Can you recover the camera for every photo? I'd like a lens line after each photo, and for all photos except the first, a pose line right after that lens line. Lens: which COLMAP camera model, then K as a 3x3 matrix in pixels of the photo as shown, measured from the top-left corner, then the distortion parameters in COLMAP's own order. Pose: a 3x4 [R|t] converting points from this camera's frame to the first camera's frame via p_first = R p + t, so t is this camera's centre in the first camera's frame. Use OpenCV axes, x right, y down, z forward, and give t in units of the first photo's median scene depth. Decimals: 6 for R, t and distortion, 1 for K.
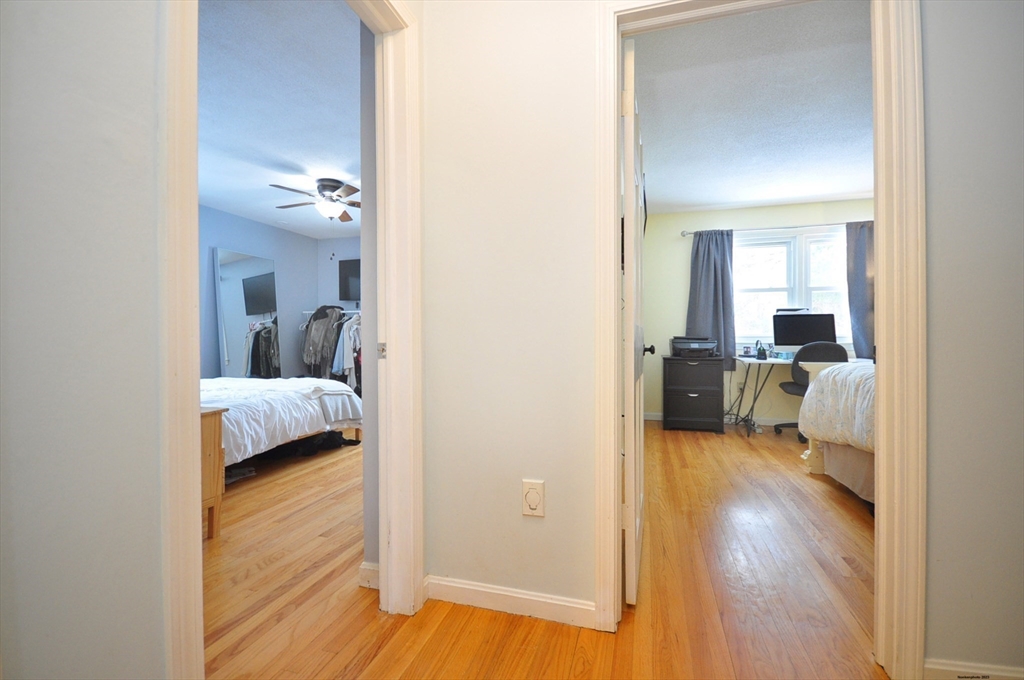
lens RADIAL K [[447.4, 0, 512.0], [0, 447.4, 340.0], [0, 0, 1]] dist [0.001927, -0.000256]
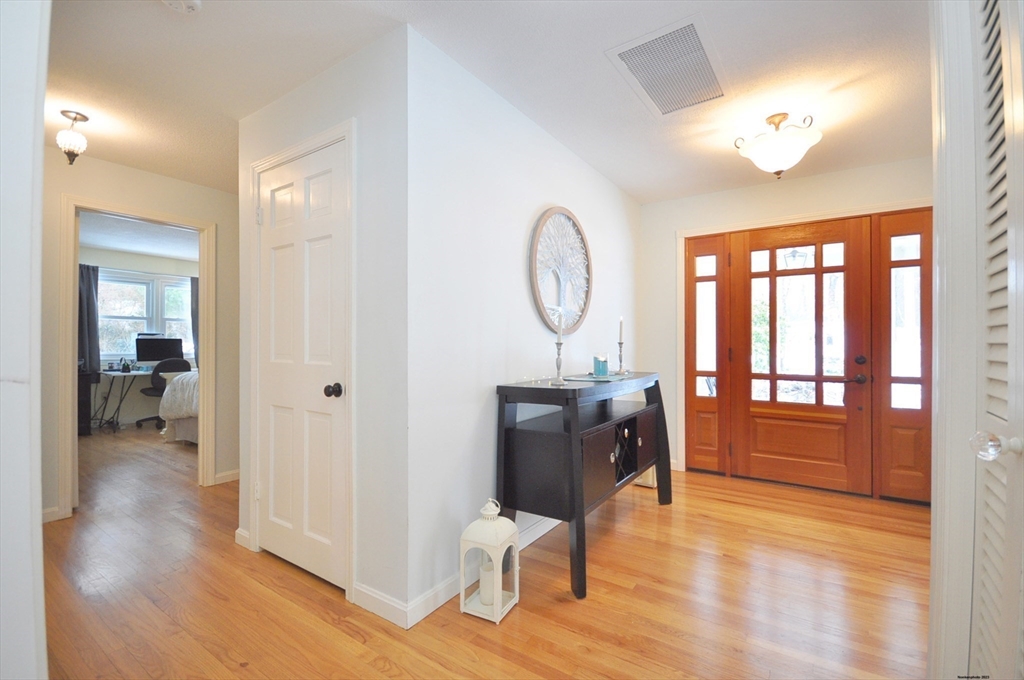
lens RADIAL K [[447.4, 0, 512.0], [0, 447.4, 340.0], [0, 0, 1]] dist [0.001927, -0.000256]
pose [[0.304196, 0.014127, 0.952505, -0.340587], [0.002129, 0.999877, -0.015510, -0.027950], [-0.952607, 0.006746, 0.304128, -0.464068]]
